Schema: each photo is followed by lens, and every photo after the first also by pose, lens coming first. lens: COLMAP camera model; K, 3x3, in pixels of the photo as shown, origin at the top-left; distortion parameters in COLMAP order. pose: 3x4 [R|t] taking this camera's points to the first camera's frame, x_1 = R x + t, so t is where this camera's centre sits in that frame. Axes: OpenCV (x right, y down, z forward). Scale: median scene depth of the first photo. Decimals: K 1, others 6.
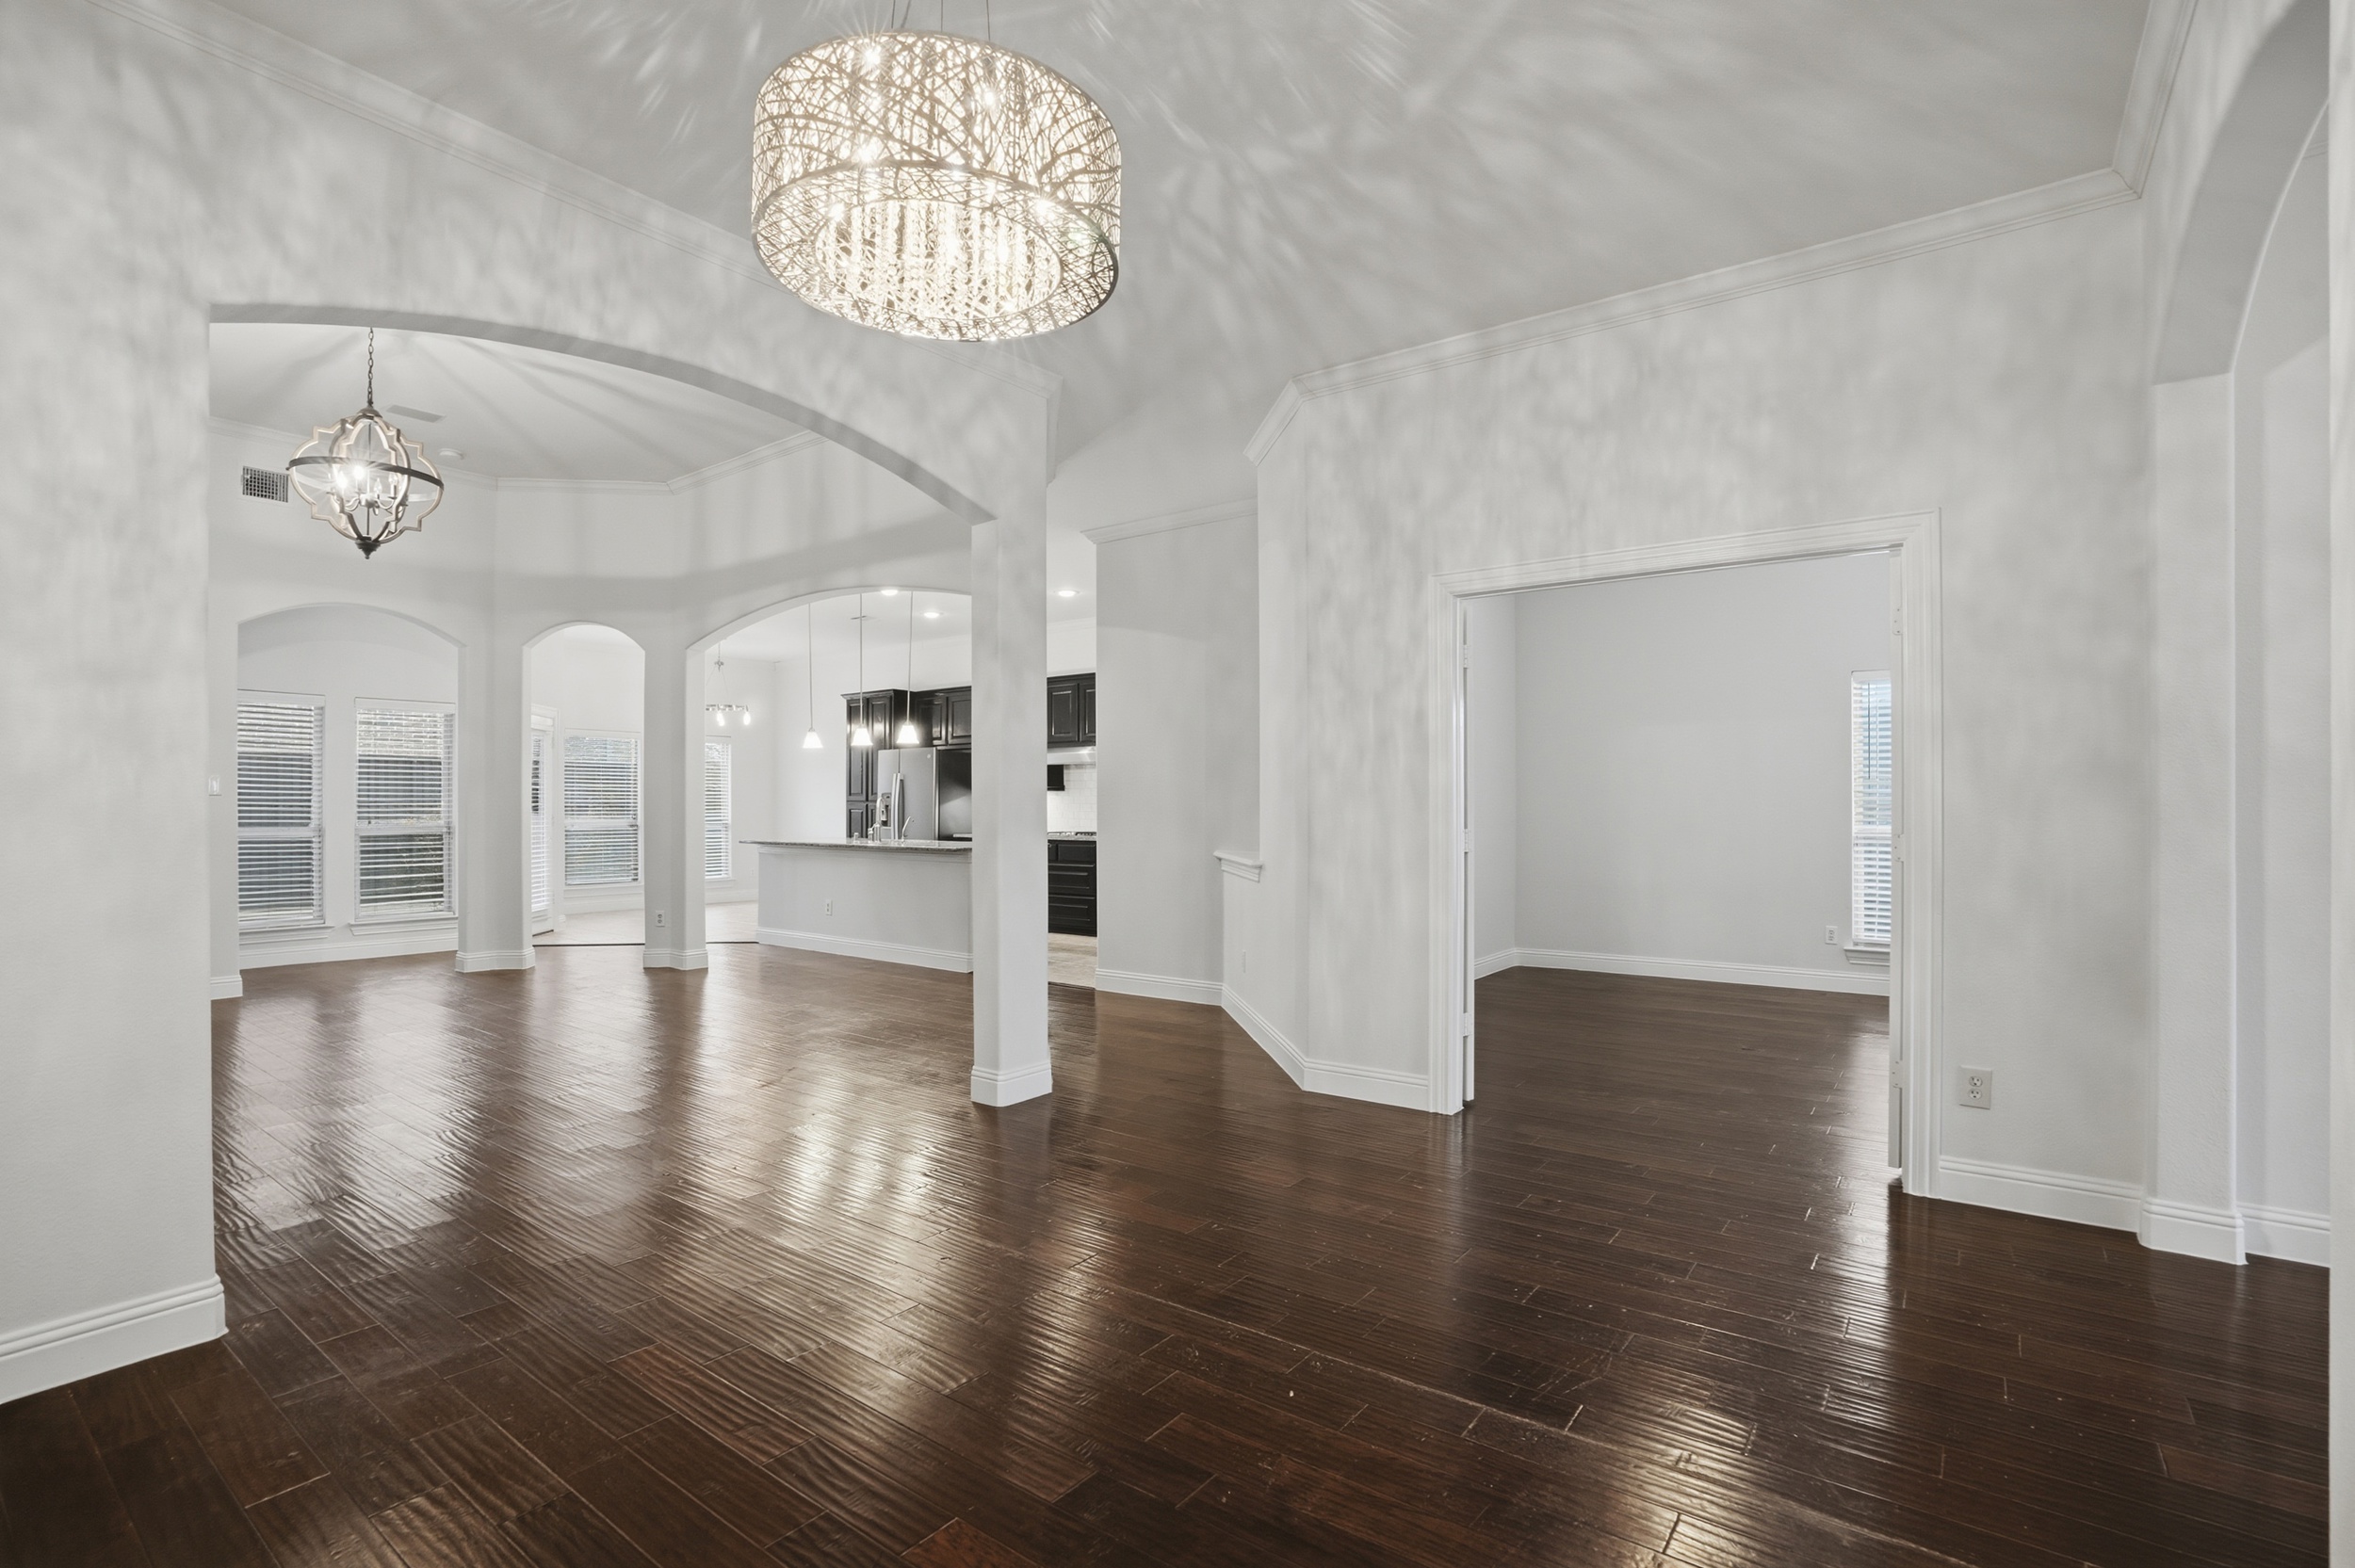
lens RADIAL K [[1096.3, 0, 1177.9], [0, 1096.3, 792.6], [0, 0, 1]] dist [-0.022529, 0.000010]
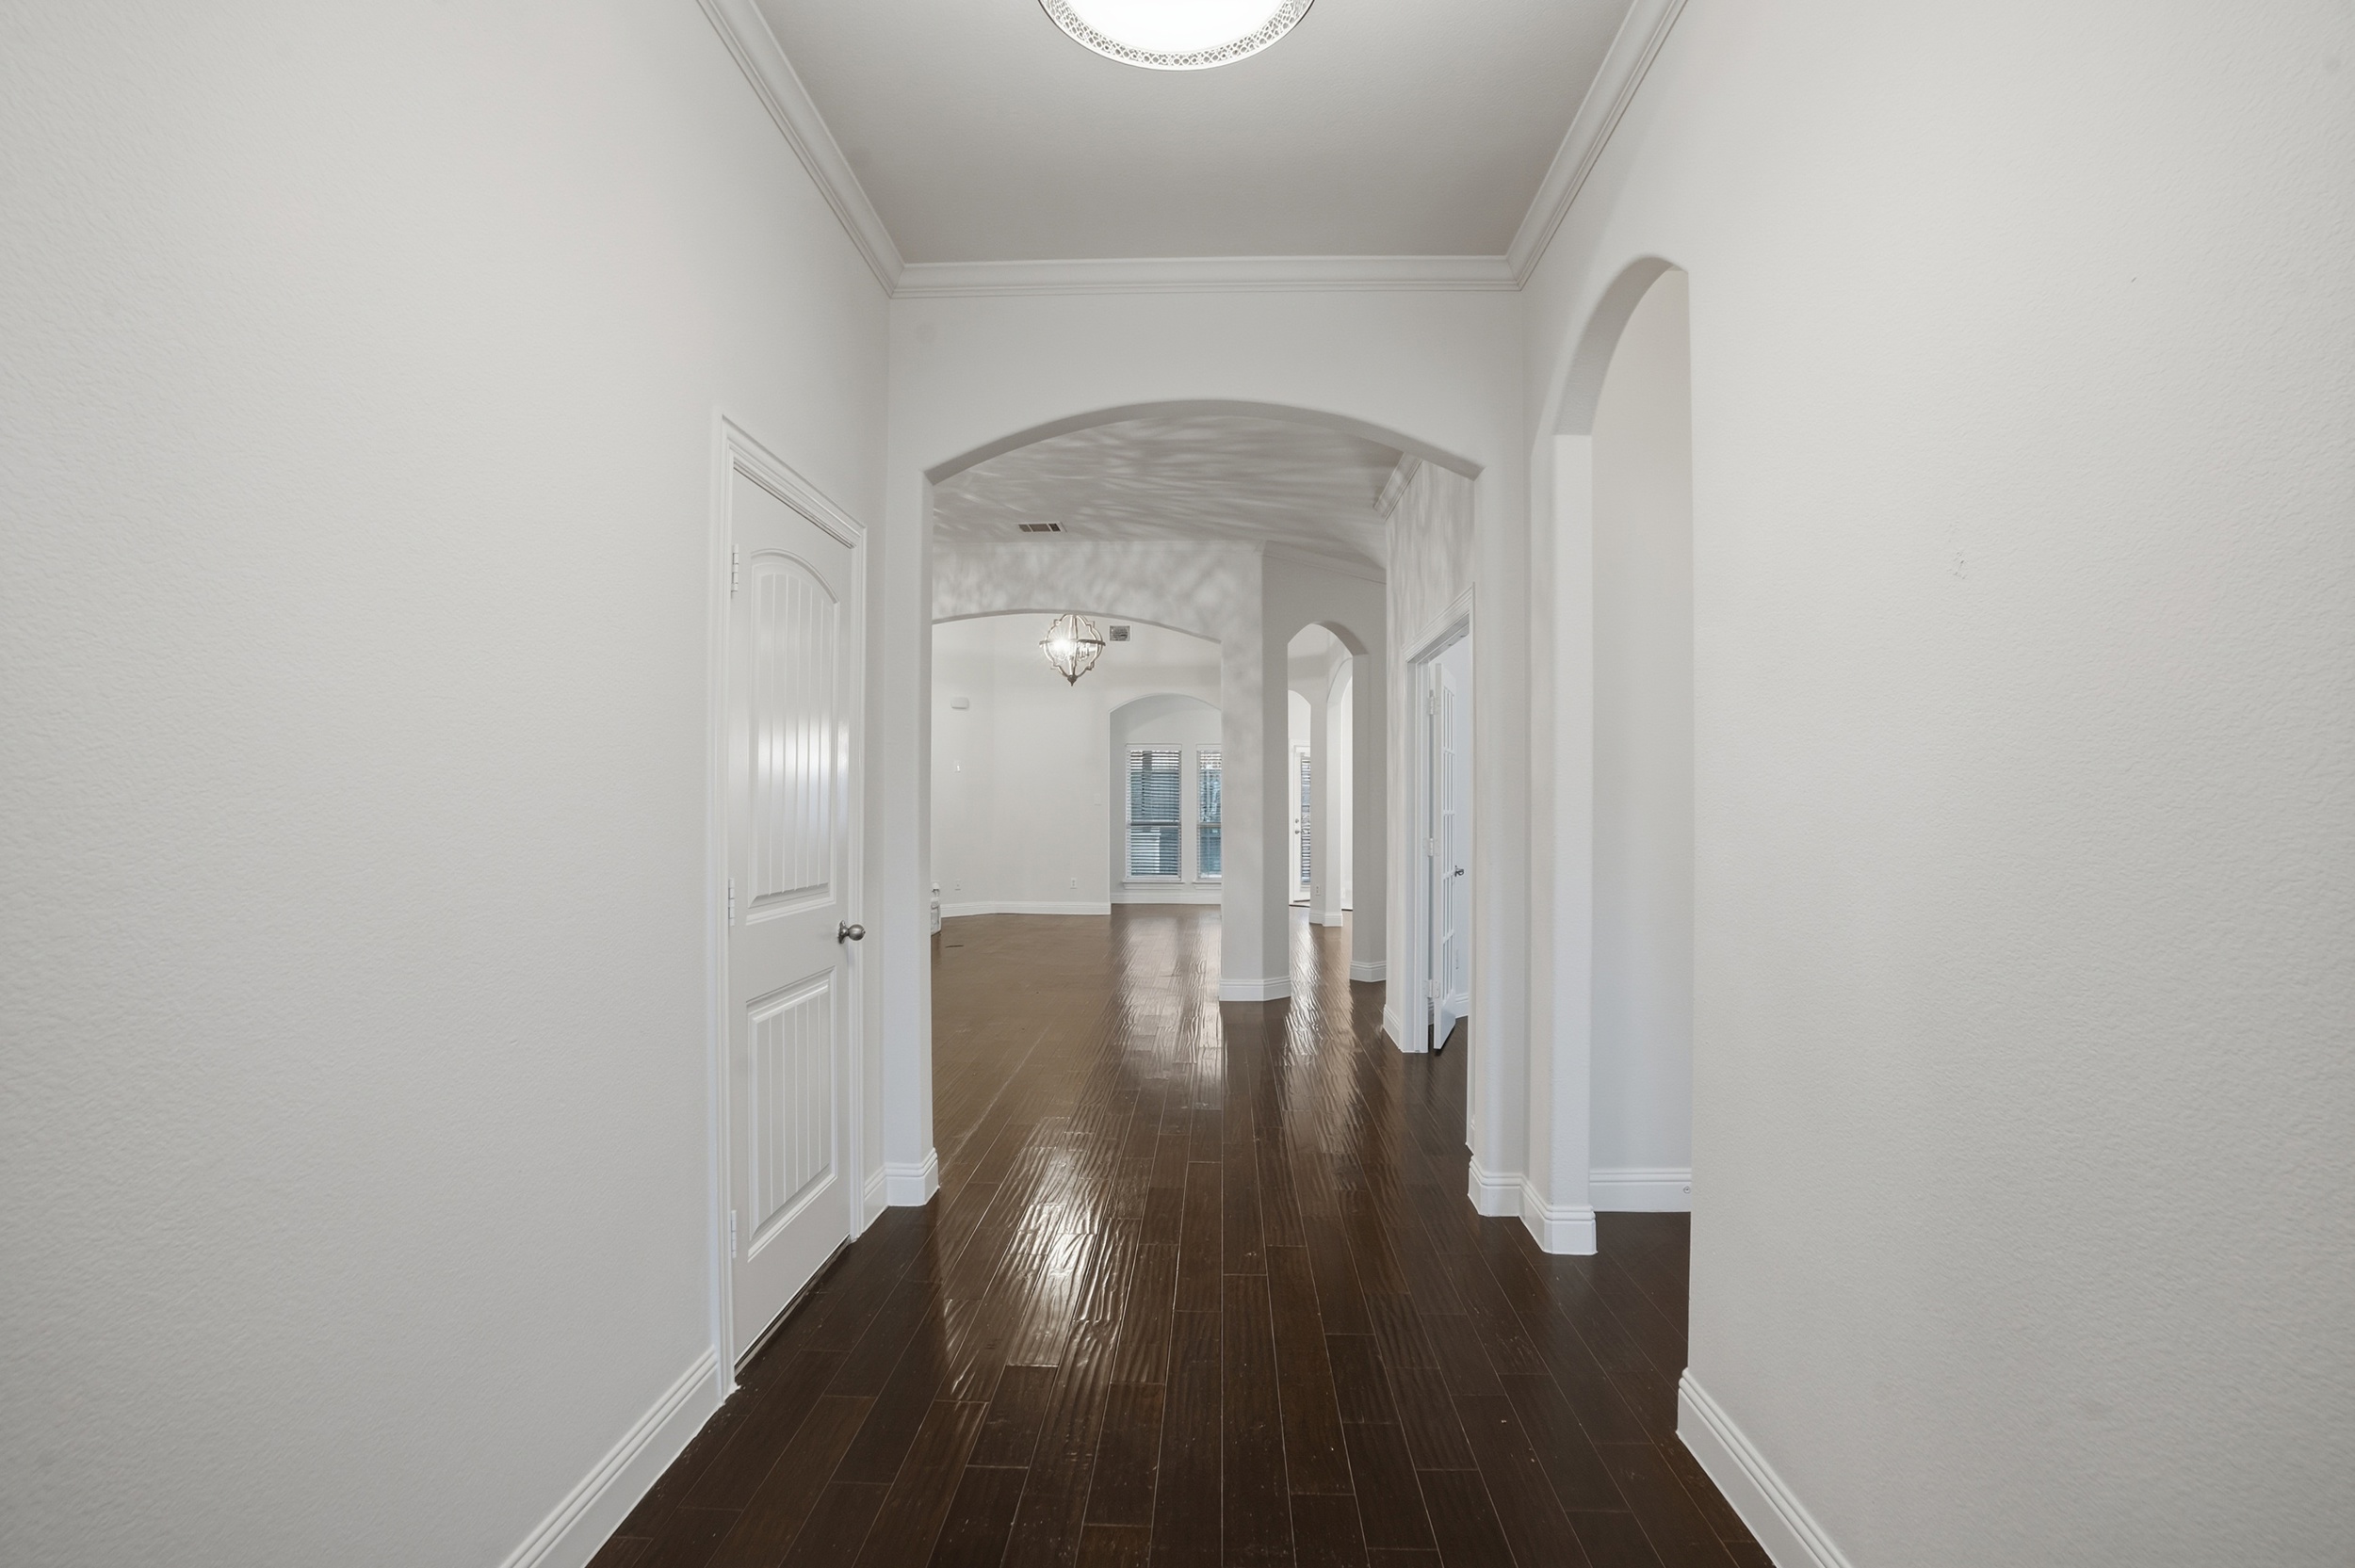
lens RADIAL K [[1096.3, 0, 1165.1], [0, 1096.3, 787.1], [0, 0, 1]] dist [-0.022529, 0.000010]
pose [[0.562267, -0.003588, -0.826948, 1.404637], [0.001676, 0.999993, -0.003199, -0.037162], [0.826954, 0.000412, 0.562270, 0.025033]]
